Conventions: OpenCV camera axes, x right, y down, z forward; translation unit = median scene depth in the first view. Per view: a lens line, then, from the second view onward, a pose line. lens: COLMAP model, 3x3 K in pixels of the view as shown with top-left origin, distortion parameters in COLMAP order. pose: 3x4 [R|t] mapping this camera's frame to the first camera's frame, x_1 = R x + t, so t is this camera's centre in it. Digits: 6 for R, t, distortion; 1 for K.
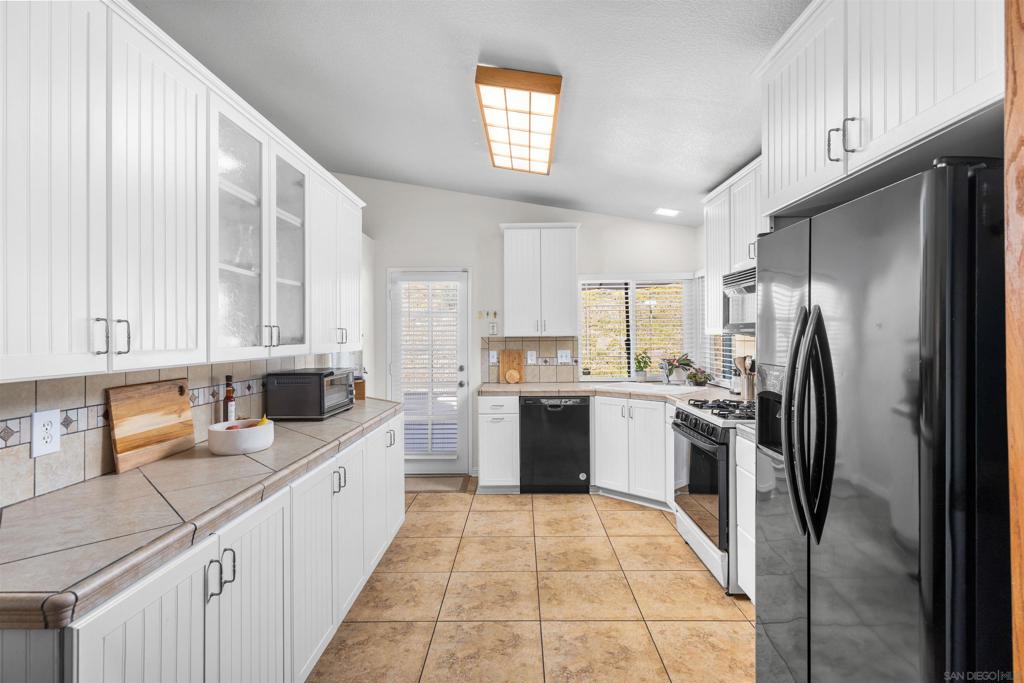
lens RADIAL K [[497.5, 0, 511.1], [0, 497.5, 337.5], [0, 0, 1]] dist [-0.002008, -0.000281]
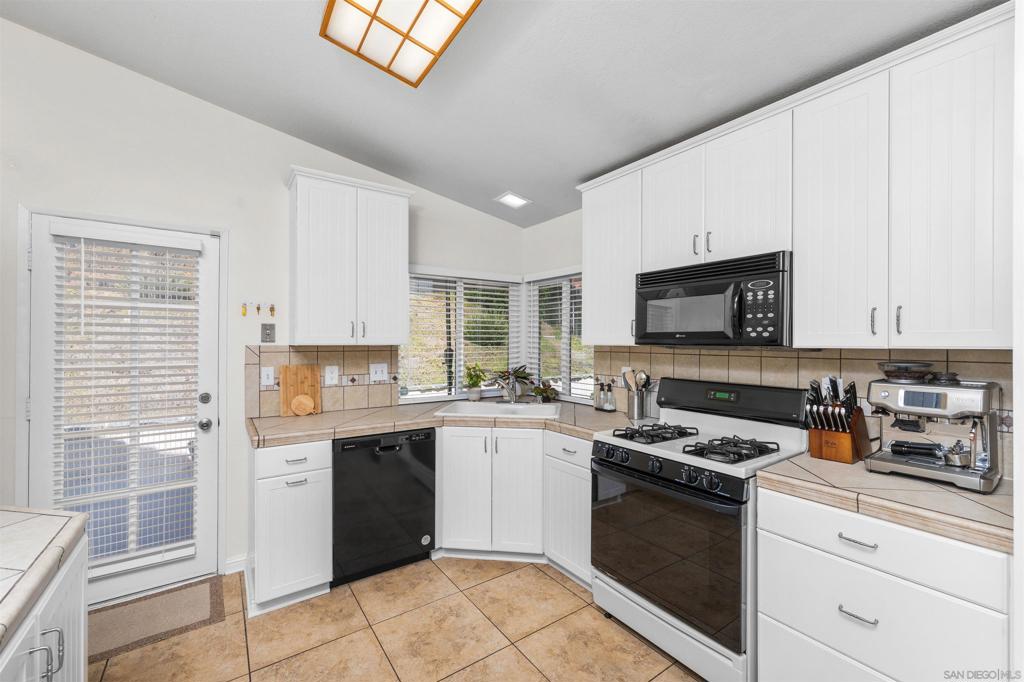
lens RADIAL K [[417.6, 0, 511.9], [0, 417.6, 343.8], [0, 0, 1]] dist [0.000342, 0.000054]
pose [[0.803105, 0.007327, 0.595792, -0.119566], [-0.008263, 0.999965, -0.001160, -0.005671], [-0.595780, -0.003991, 0.803138, 0.442570]]
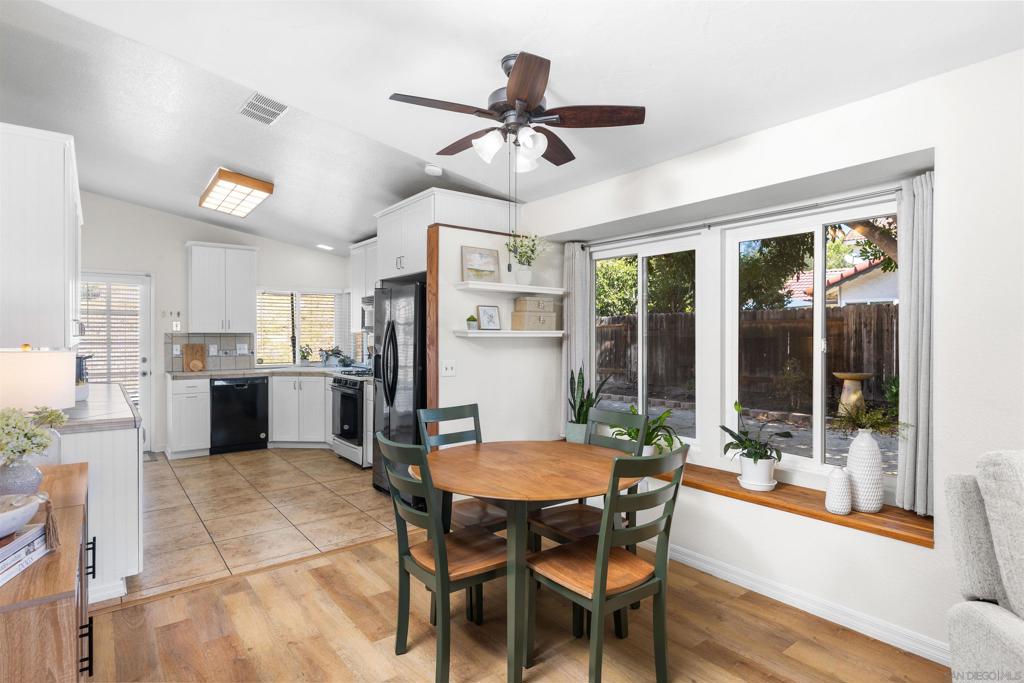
lens RADIAL K [[561.6, 0, 528.2], [0, 561.6, 338.9], [0, 0, 1]] dist [-0.000310, 0.000007]
pose [[0.774999, 0.005670, 0.631937, -0.269256], [-0.006529, 0.999978, -0.000966, 0.010283], [-0.631928, -0.003377, 0.775019, -0.662191]]
